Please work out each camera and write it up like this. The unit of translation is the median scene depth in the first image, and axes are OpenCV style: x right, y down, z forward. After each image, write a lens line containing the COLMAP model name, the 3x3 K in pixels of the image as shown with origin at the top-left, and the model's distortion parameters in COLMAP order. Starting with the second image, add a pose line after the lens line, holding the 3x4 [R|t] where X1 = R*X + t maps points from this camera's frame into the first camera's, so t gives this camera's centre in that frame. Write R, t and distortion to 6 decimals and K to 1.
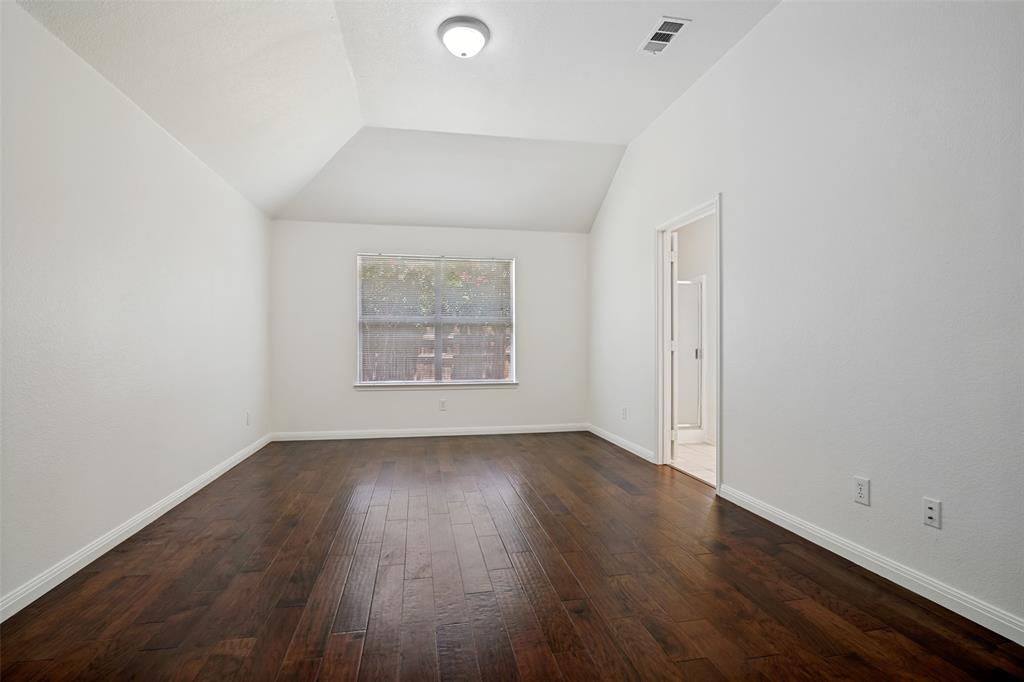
lens RADIAL K [[474.3, 0, 502.5], [0, 474.3, 343.5], [0, 0, 1]] dist [-0.028423, 0.001156]
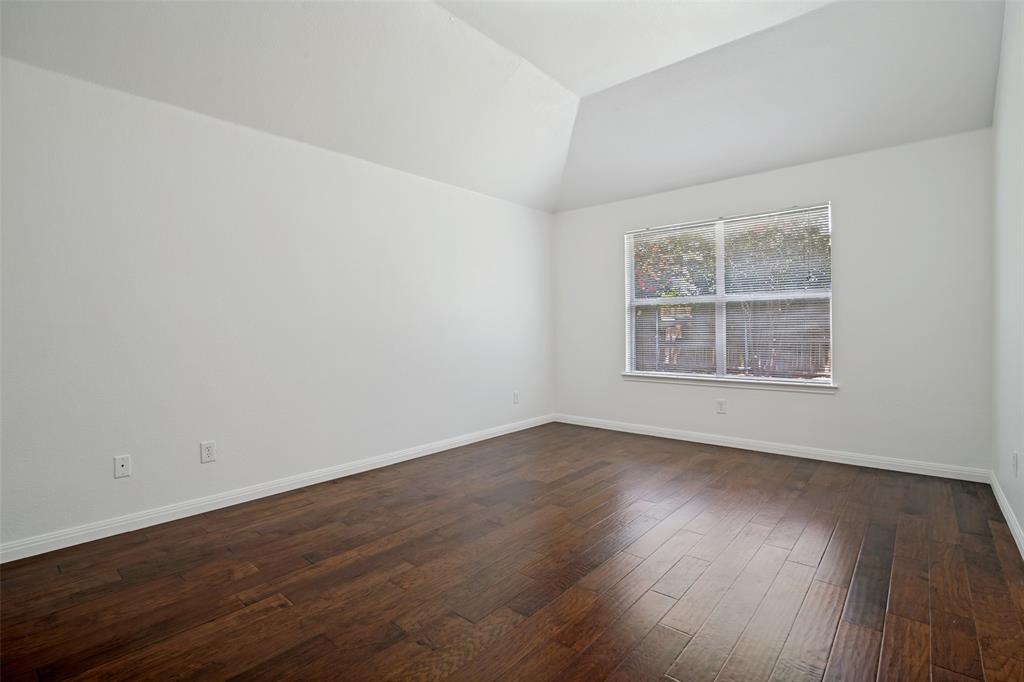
lens RADIAL K [[474.3, 0, 502.5], [0, 474.3, 343.5], [0, 0, 1]] dist [-0.028423, 0.001156]
pose [[0.621253, 0.017277, -0.783420, 0.278100], [0.011428, 0.999451, 0.031103, -0.004398], [0.783527, -0.028275, 0.620714, 0.241682]]
